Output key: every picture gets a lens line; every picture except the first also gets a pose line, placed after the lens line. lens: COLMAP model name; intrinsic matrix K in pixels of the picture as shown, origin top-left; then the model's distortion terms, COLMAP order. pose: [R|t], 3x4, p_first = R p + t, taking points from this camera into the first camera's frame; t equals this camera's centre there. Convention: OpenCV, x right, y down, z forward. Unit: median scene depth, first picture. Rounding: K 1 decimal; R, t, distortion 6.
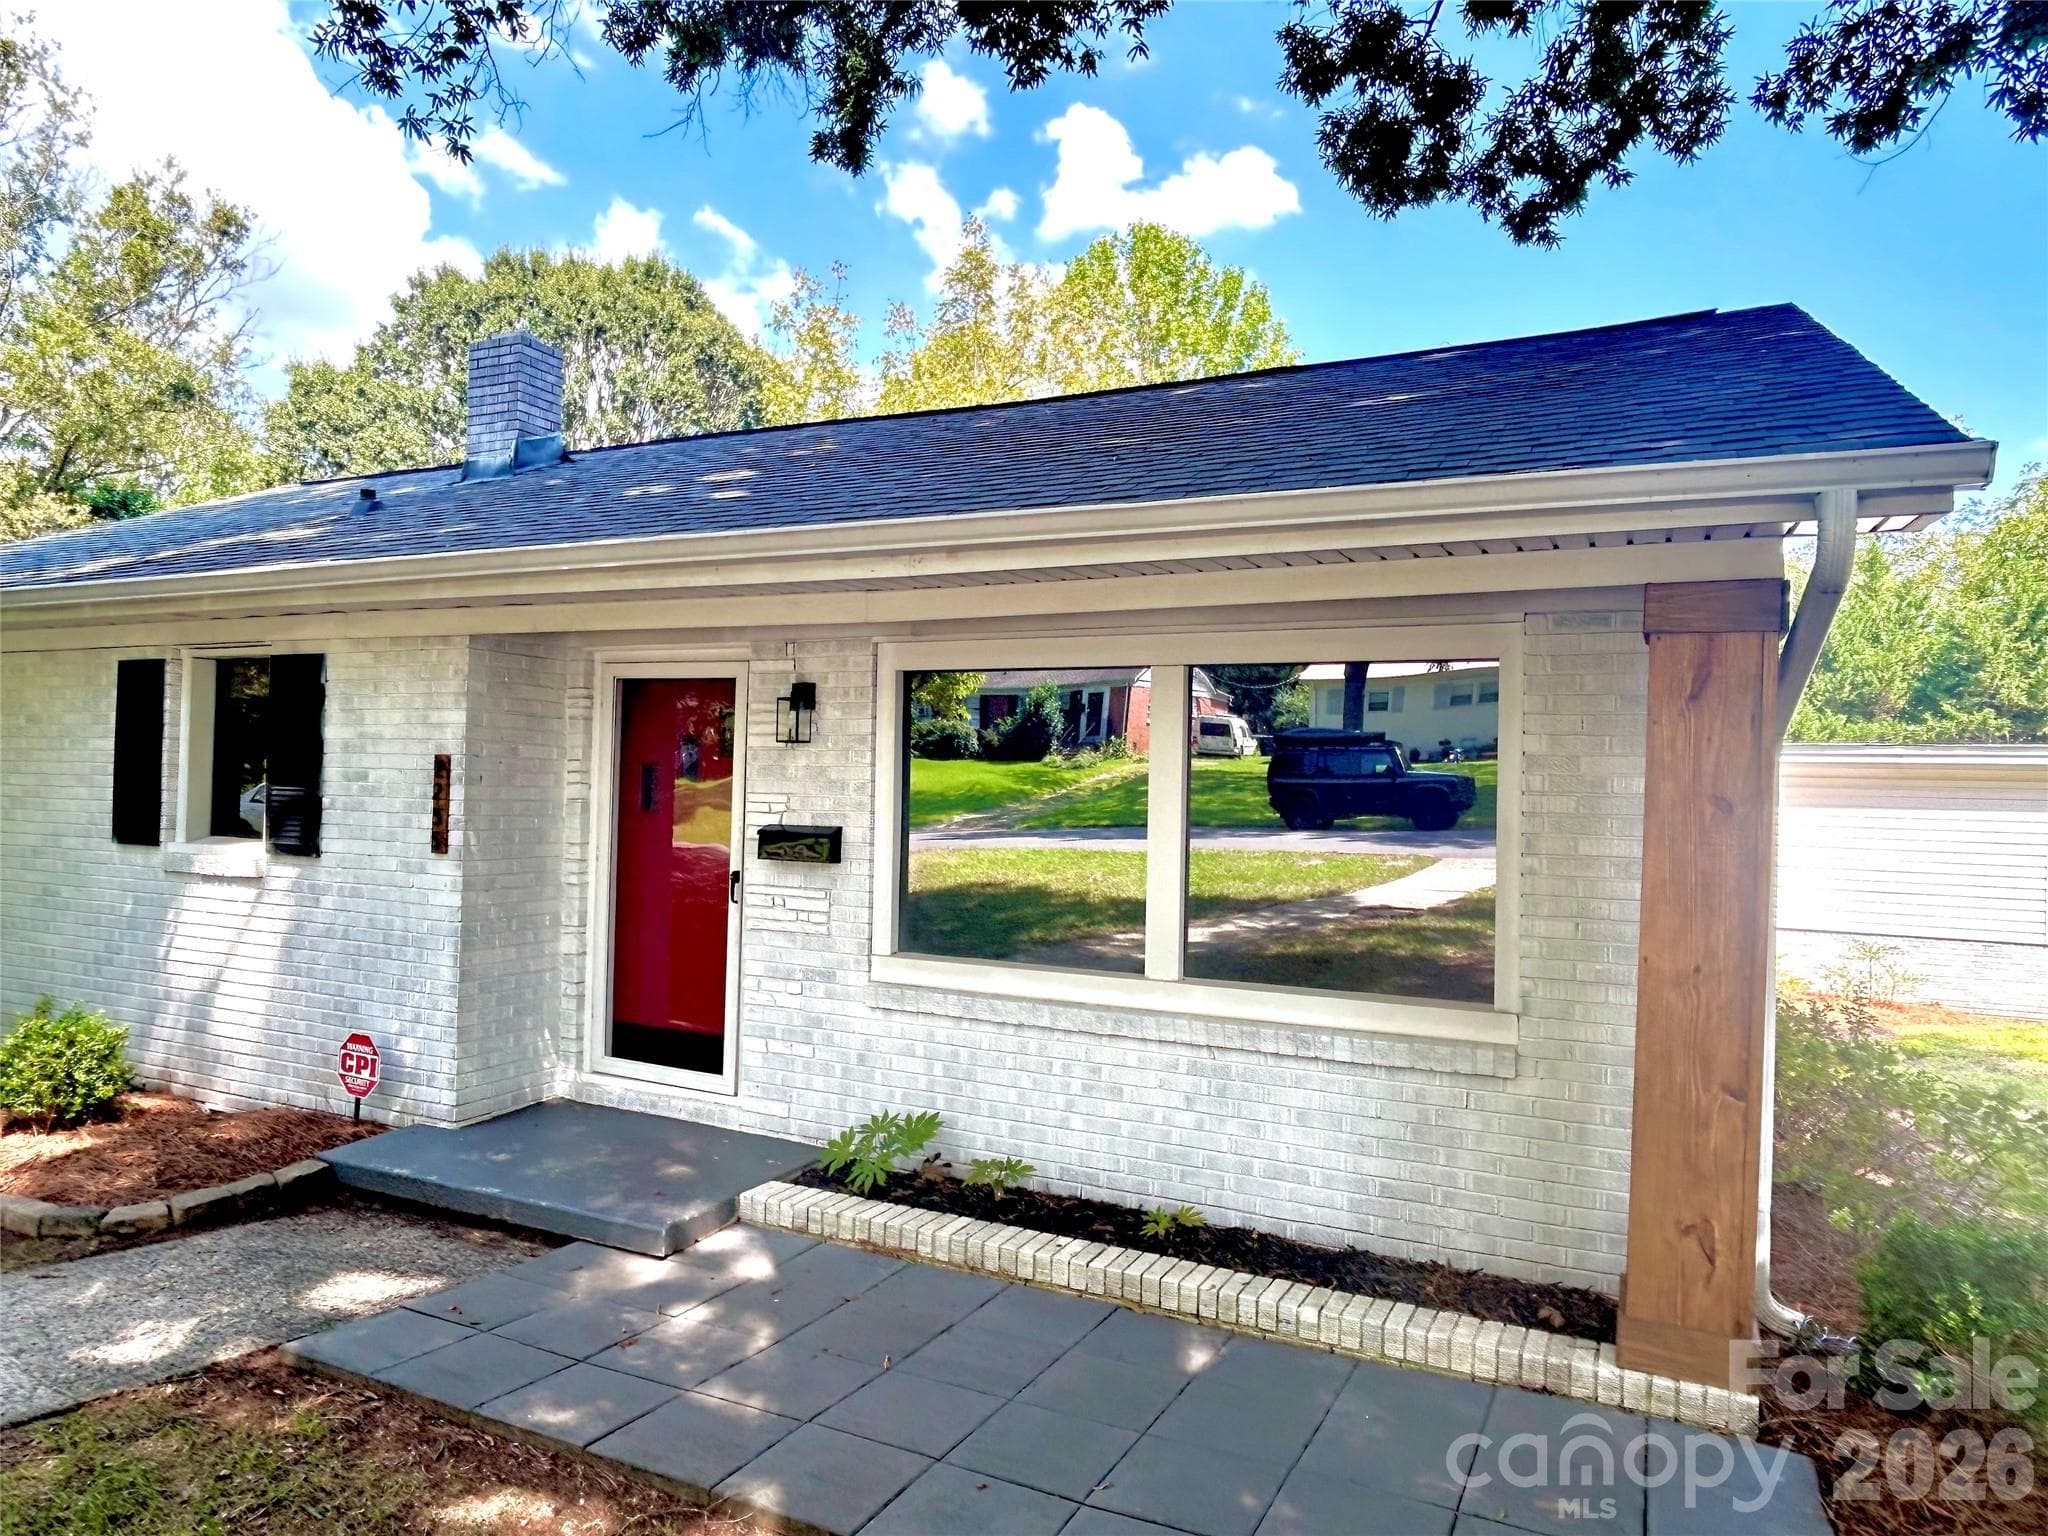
lens RADIAL K [[1302.7, 0, 1024.0], [0, 1302.7, 768.0], [0, 0, 1]] dist [-0.020063, -0.002426]
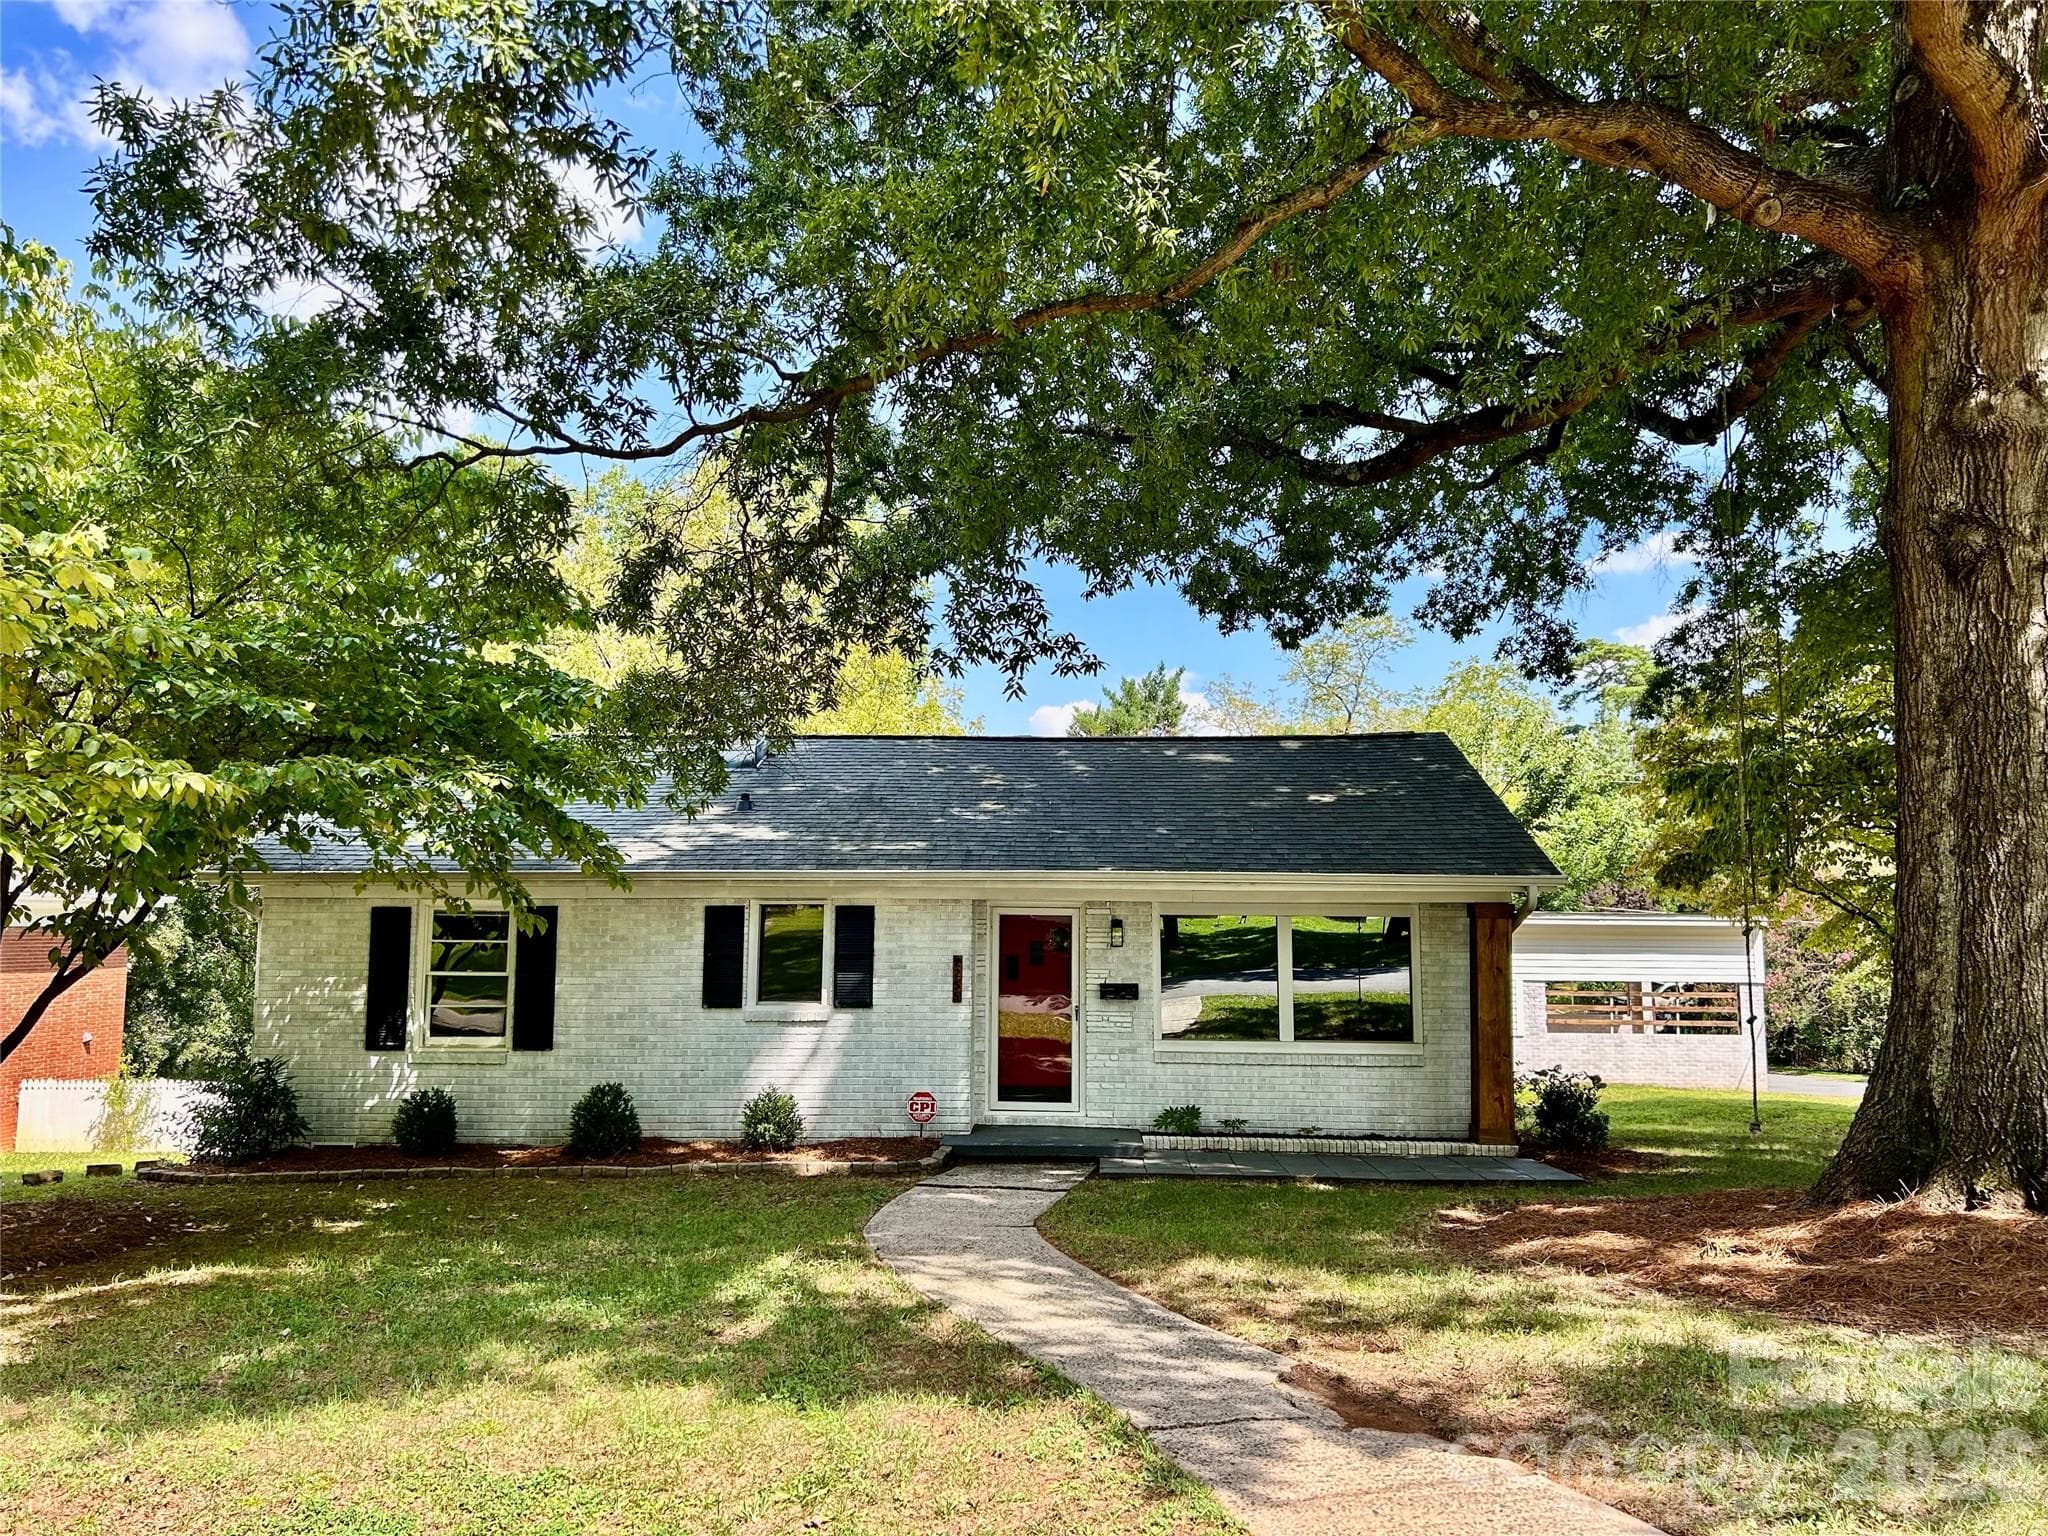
lens RADIAL K [[1505.1, 0, 1024.0], [0, 1505.1, 768.0], [0, 0, 1]] dist [0.087189, -0.137093]
pose [[0.920051, 0.022290, 0.391163, -1.258195], [0.011751, 0.996361, -0.084417, -0.102405], [-0.391621, 0.082265, 0.916442, -1.274534]]
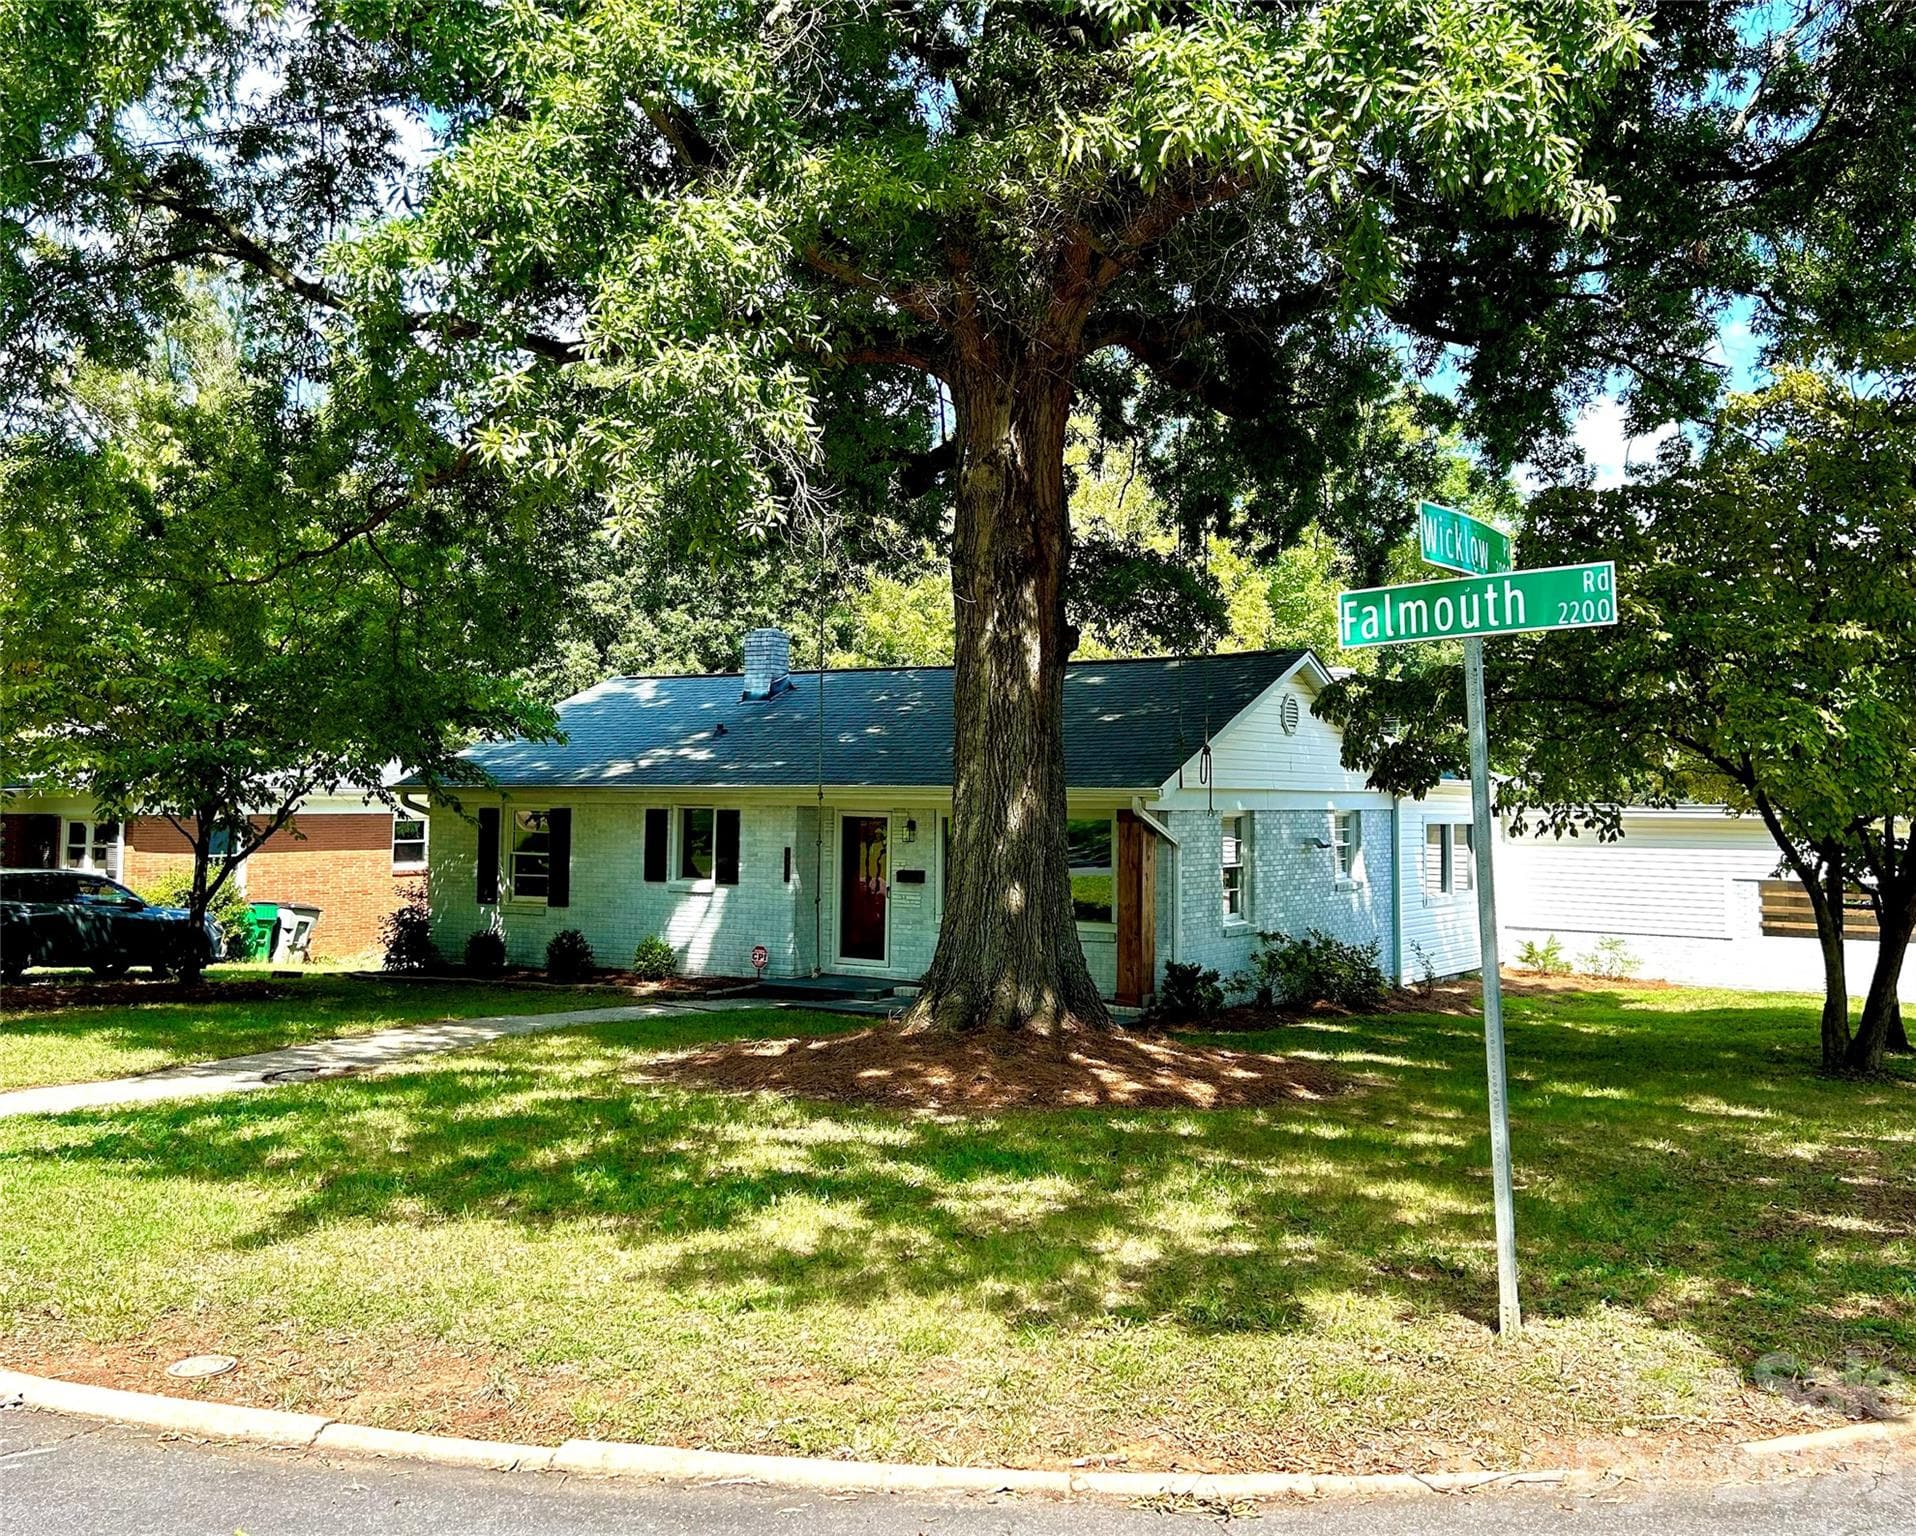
lens RADIAL K [[1686.2, 0, 1008.0], [0, 1686.2, 687.0], [0, 0, 1]] dist [0.160095, -0.420573]
pose [[0.994684, -0.023361, -0.100285, 0.405592], [0.017984, 0.998368, -0.054194, -0.146102], [0.101387, 0.052102, 0.993482, -2.576108]]
